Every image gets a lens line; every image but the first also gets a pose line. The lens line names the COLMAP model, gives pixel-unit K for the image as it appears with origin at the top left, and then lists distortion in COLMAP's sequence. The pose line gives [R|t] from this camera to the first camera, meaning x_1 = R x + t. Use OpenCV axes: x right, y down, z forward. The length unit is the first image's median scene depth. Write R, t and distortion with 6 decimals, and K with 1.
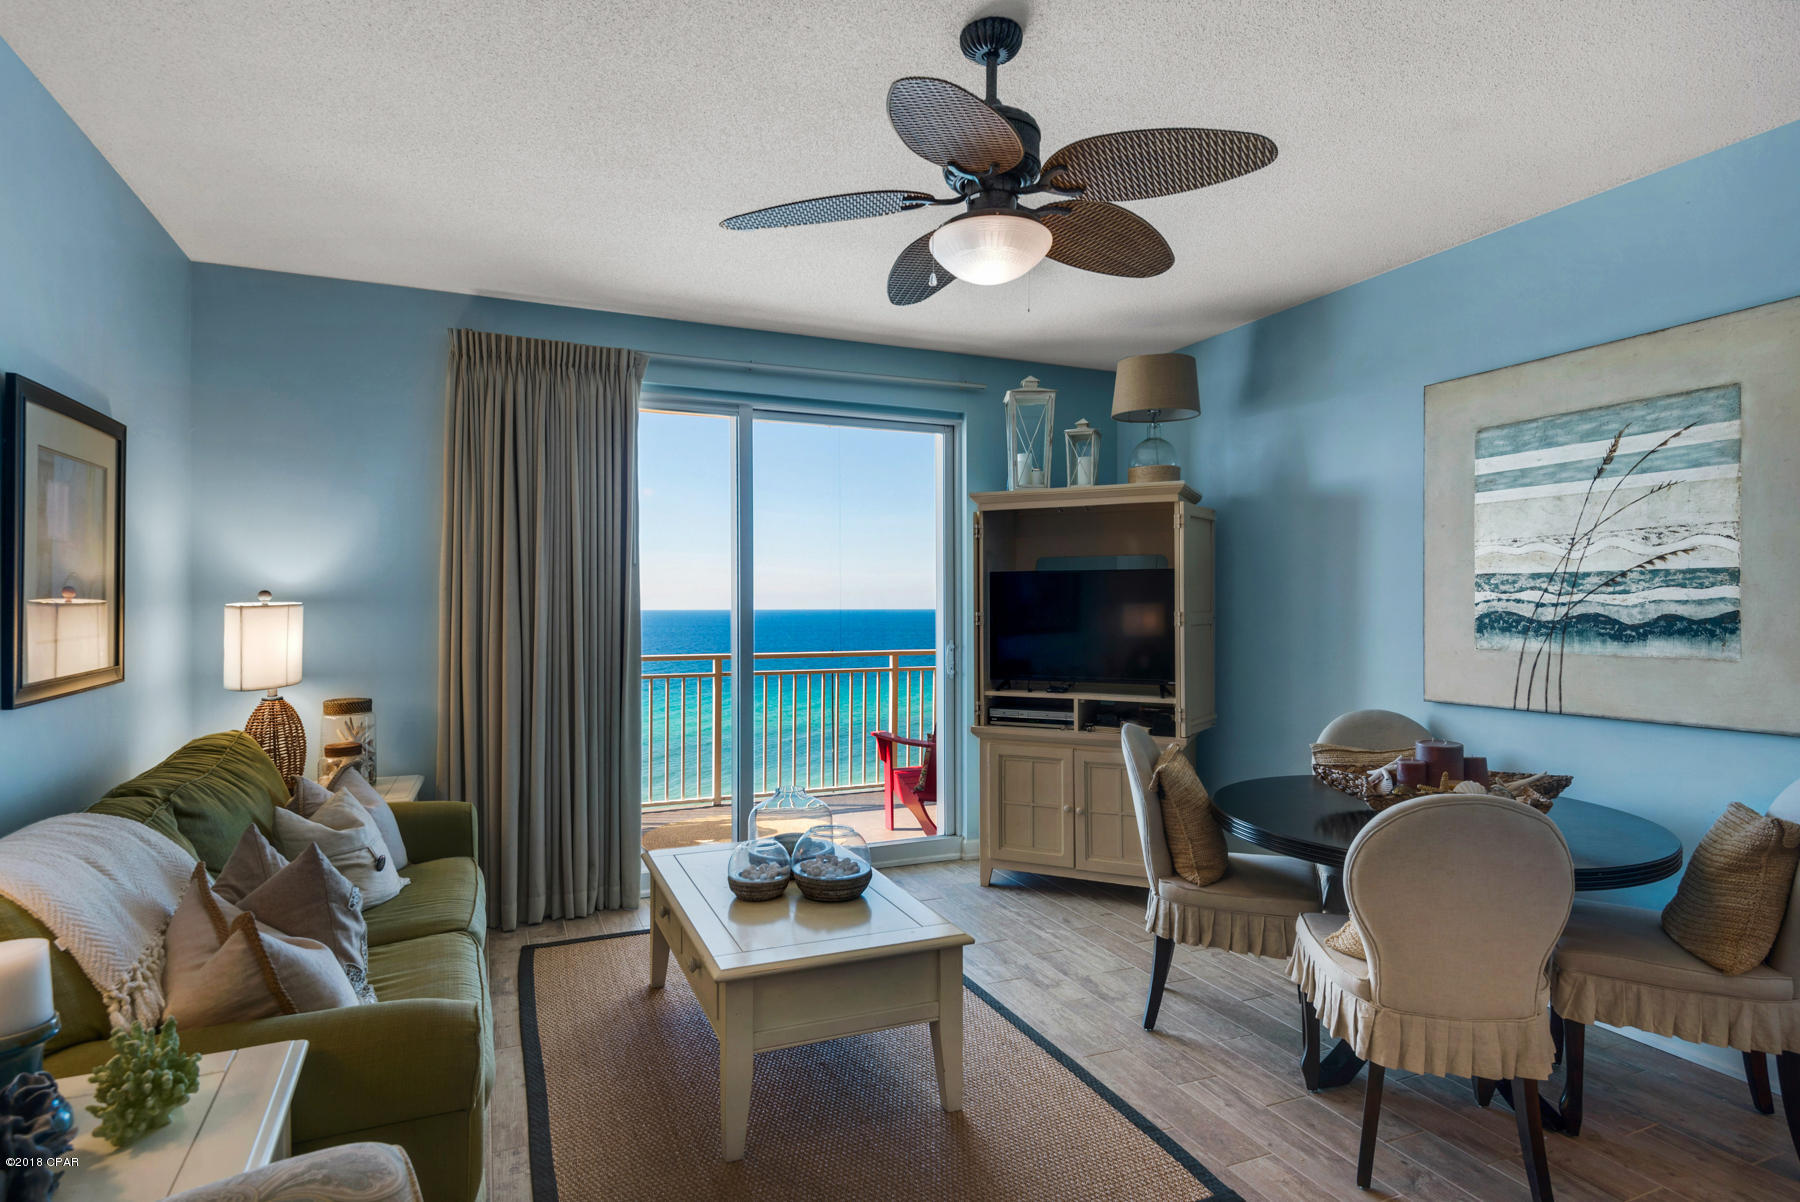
lens RADIAL K [[958.4, 0, 877.9], [0, 958.4, 605.2], [0, 0, 1]] dist [0.002572, -0.001024]
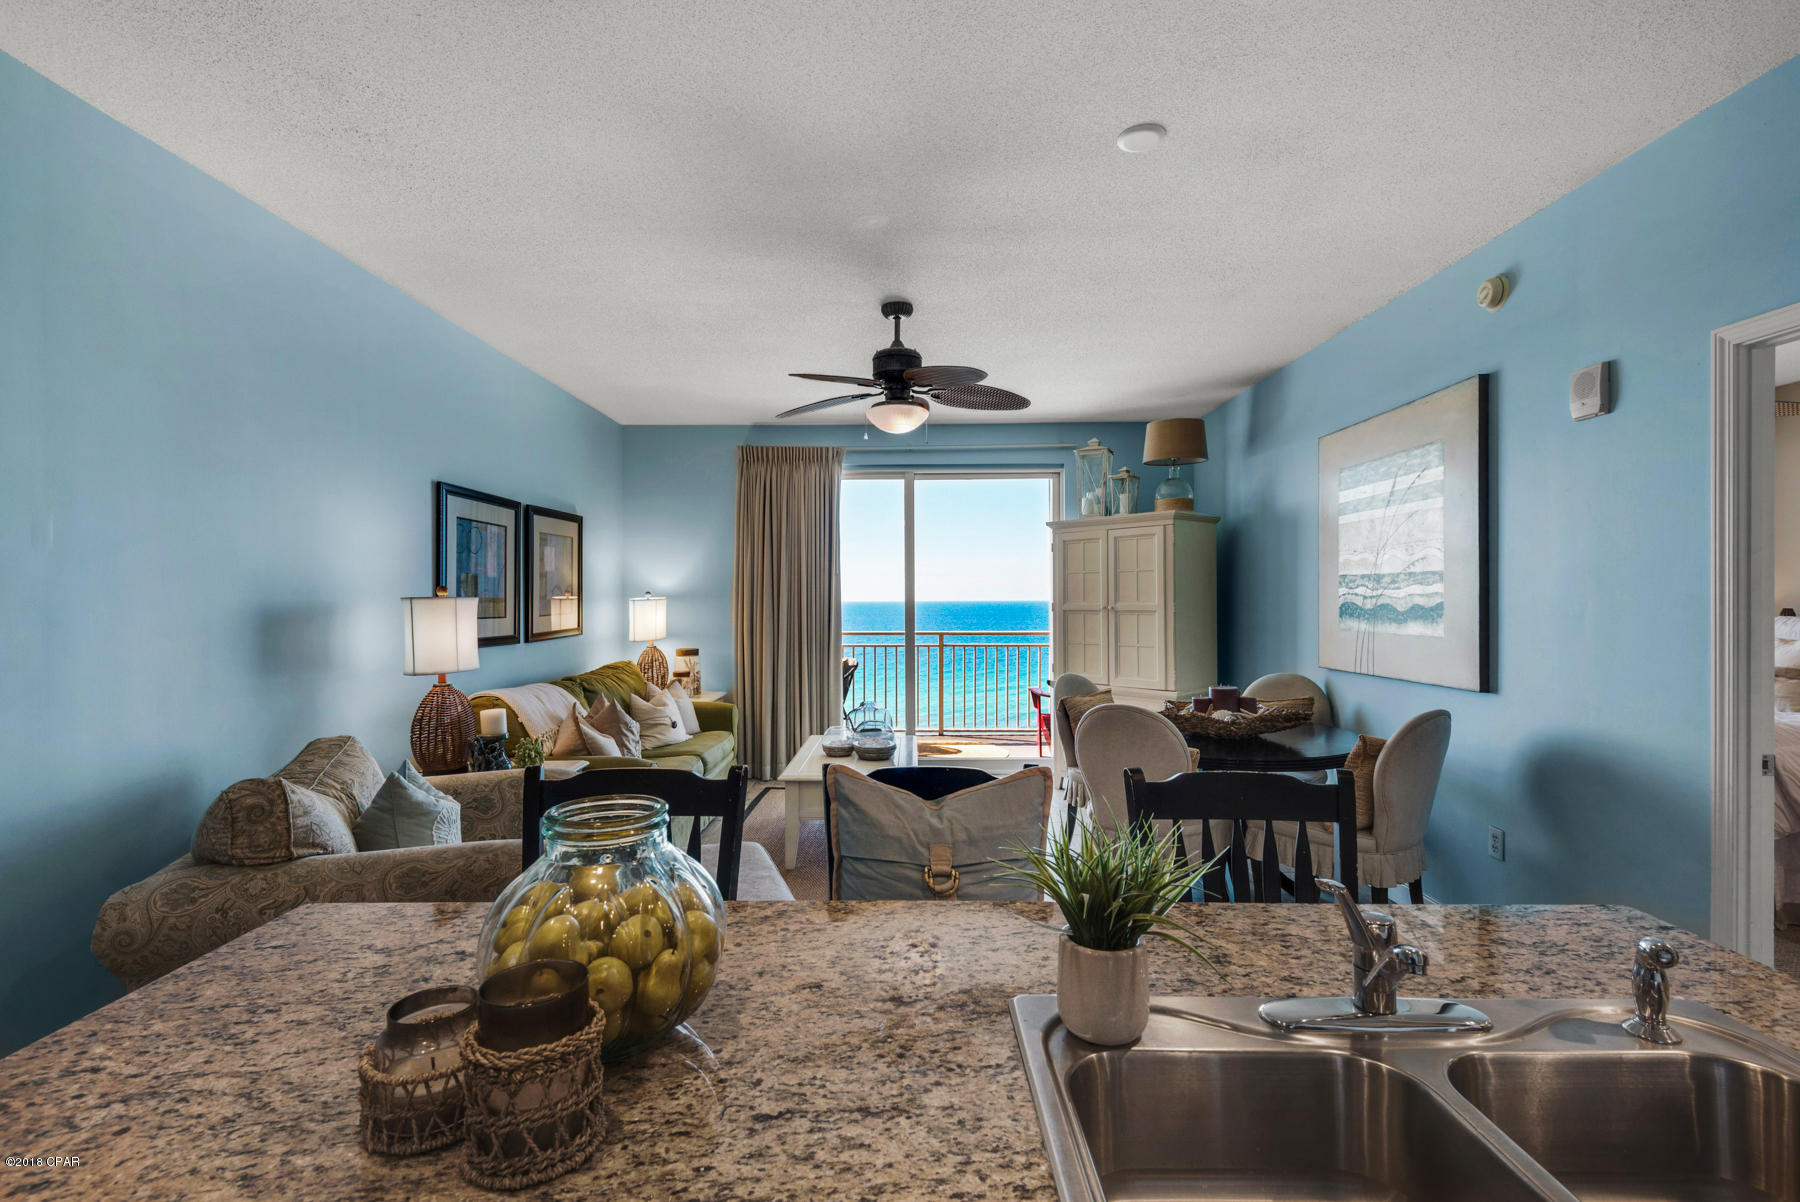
lens RADIAL K [[820.8, 0, 886.2], [0, 820.8, 600.3], [0, 0, 1]] dist [-0.001002, -0.000056]
pose [[0.913484, -0.000842, -0.406873, 0.540988], [0.002667, 0.999989, 0.003920, -0.002584], [0.406865, -0.004666, 0.913476, -0.371308]]
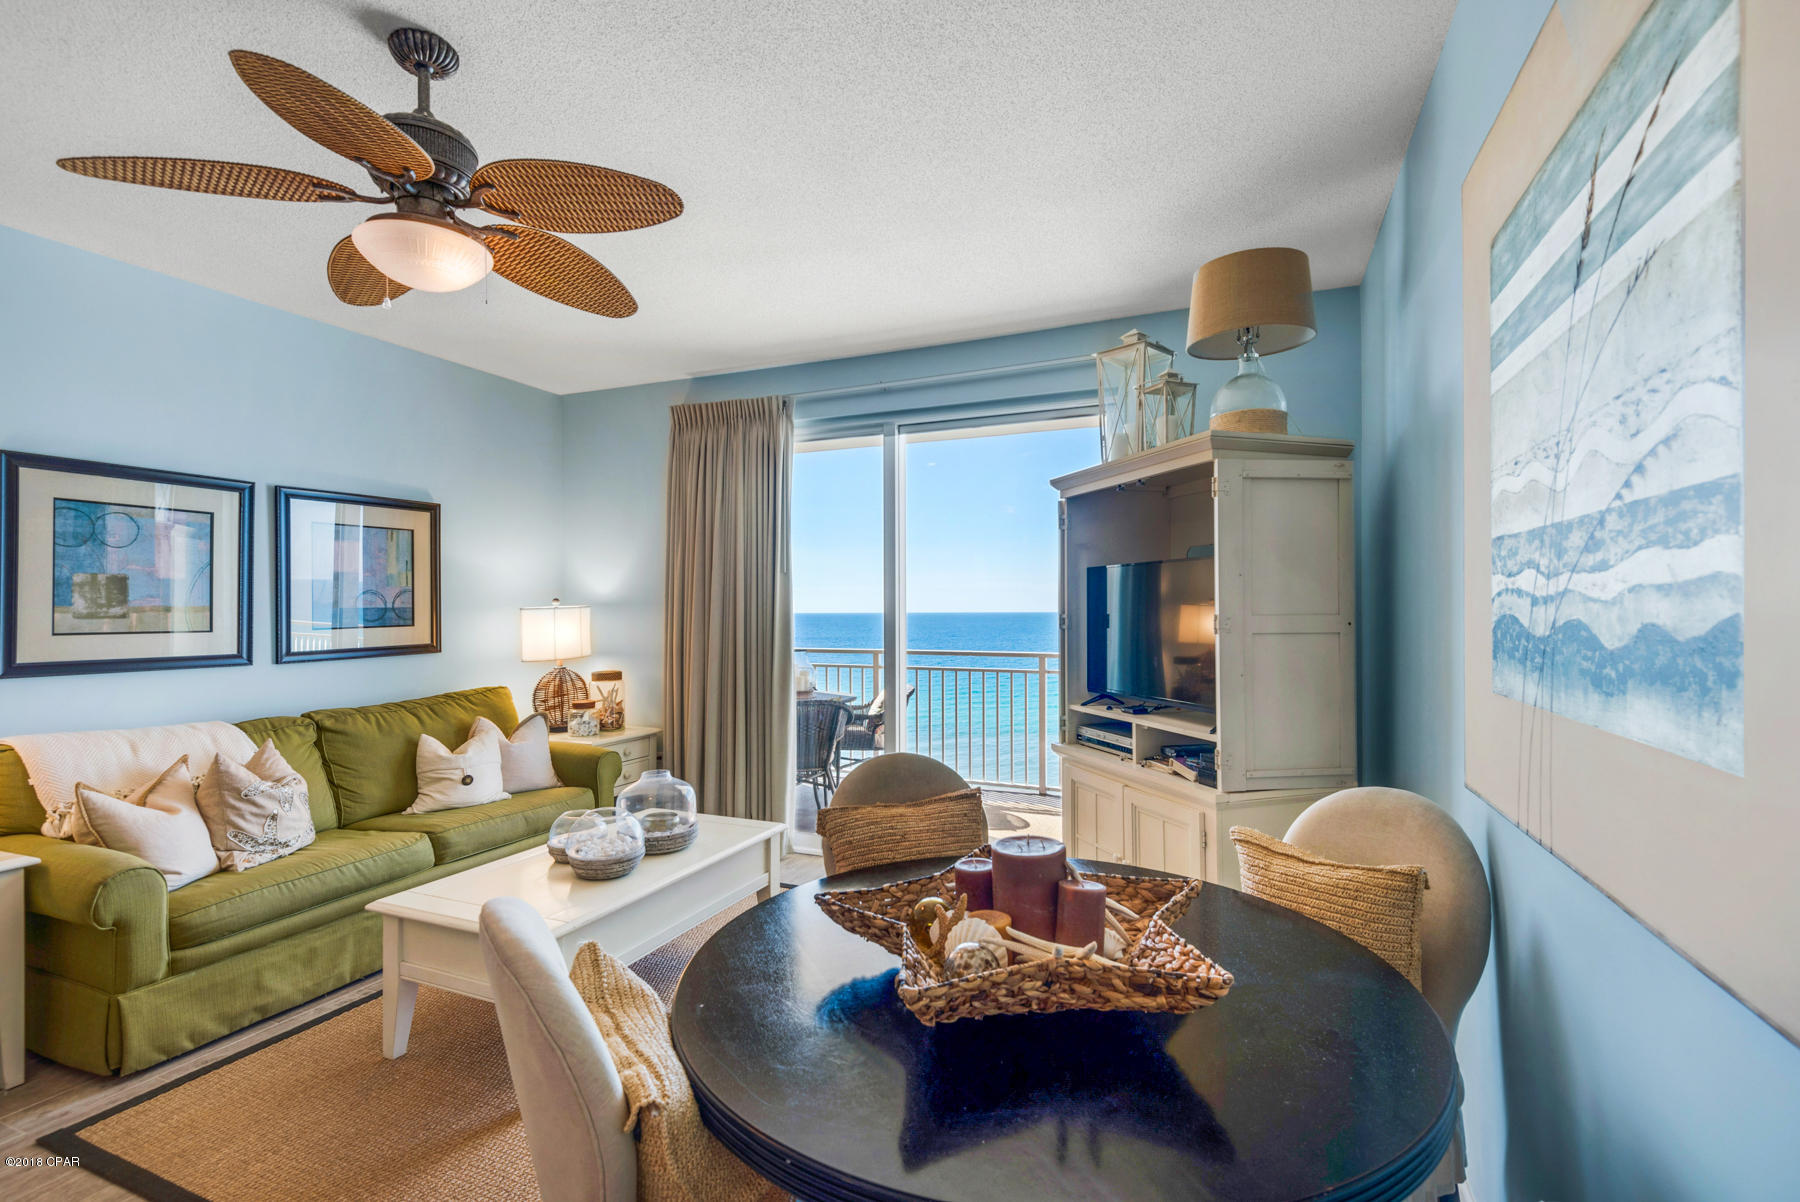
lens RADIAL K [[808.1, 0, 900.0], [0, 808.1, 601.0], [0, 0, 1]] dist [-0.002177, -0.000216]
pose [[0.694964, -0.008561, -0.718994, 0.757395], [0.003162, 0.999956, -0.008850, 0.002198], [0.719038, 0.003877, 0.694960, 0.529863]]
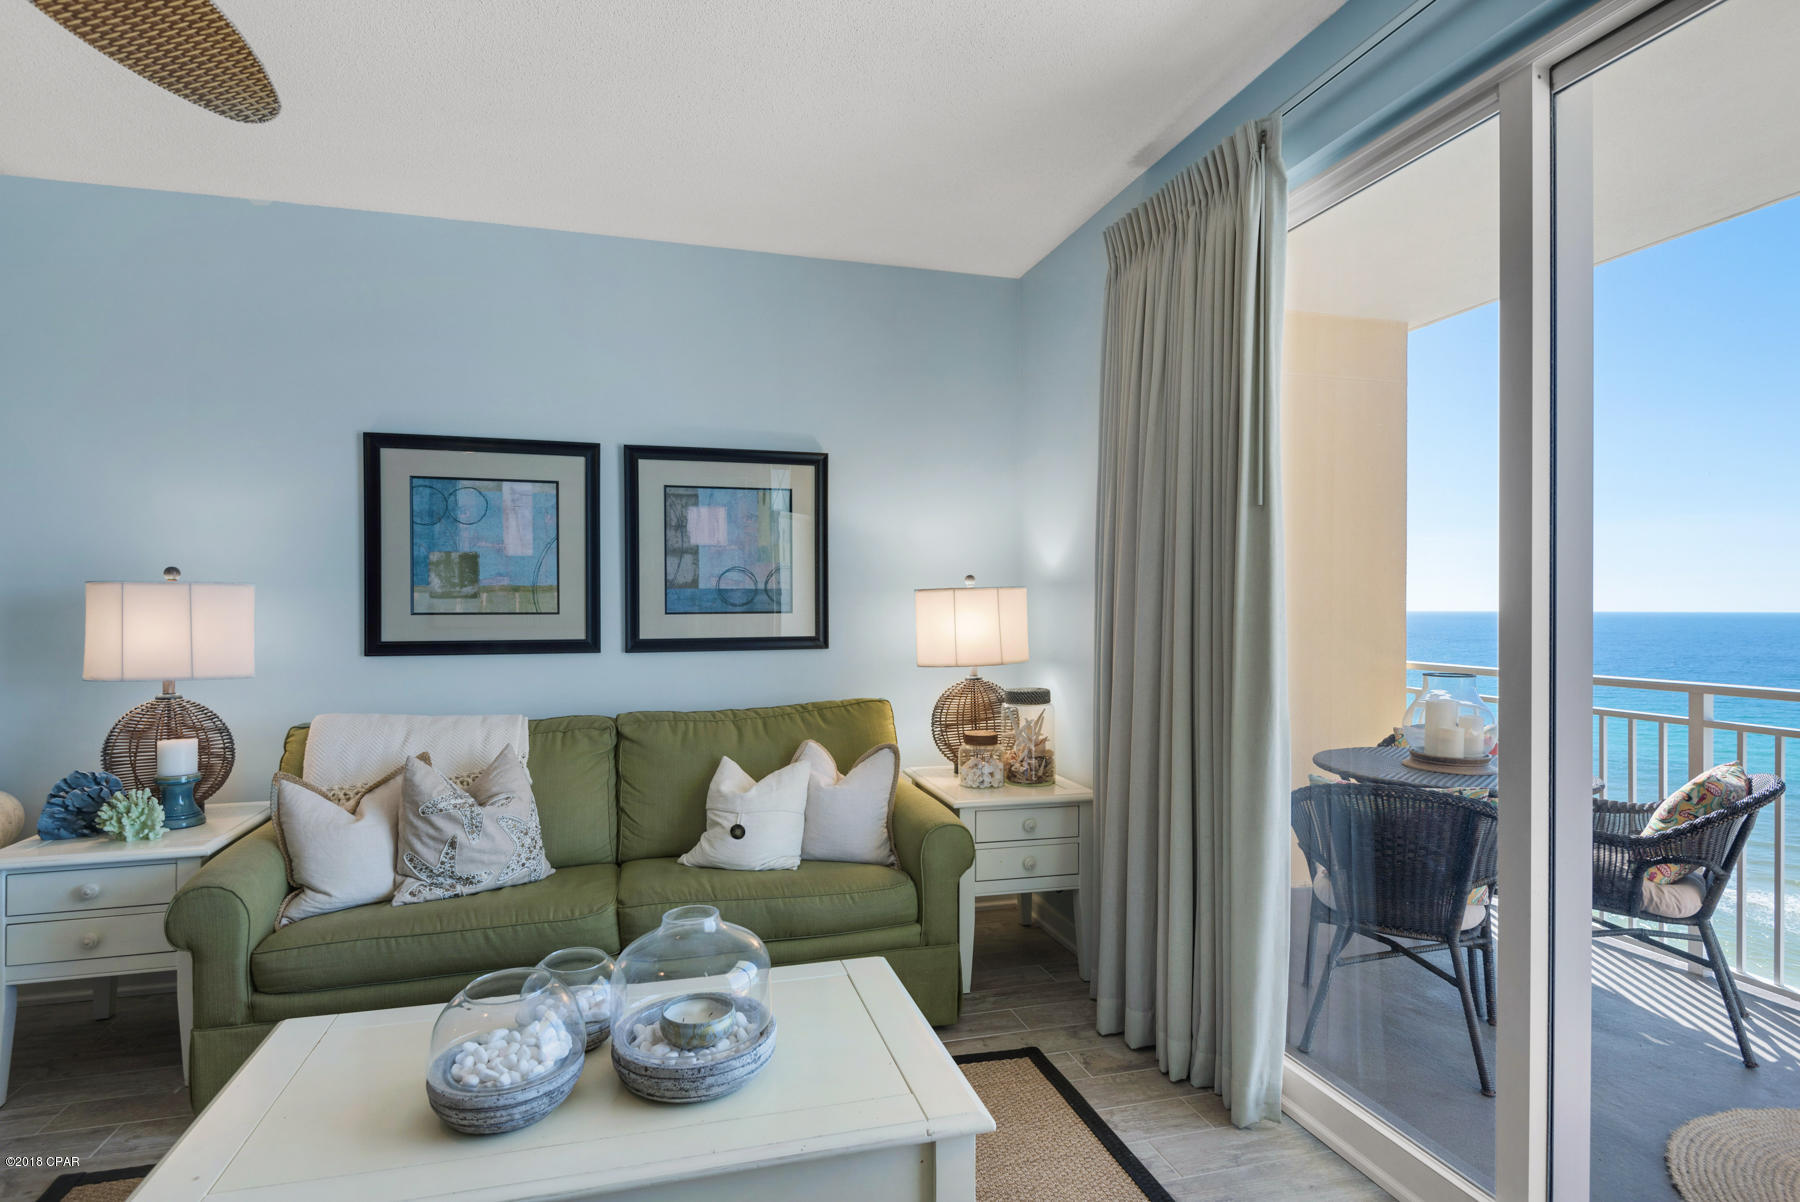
lens RADIAL K [[890.8, 0, 904.7], [0, 890.8, 609.8], [0, 0, 1]] dist [0.005090, -0.000972]
pose [[-0.119546, 0.005428, -0.992814, 0.377194], [-0.001009, 0.999984, 0.005589, 0.018195], [0.992828, 0.001670, -0.119538, 1.132761]]
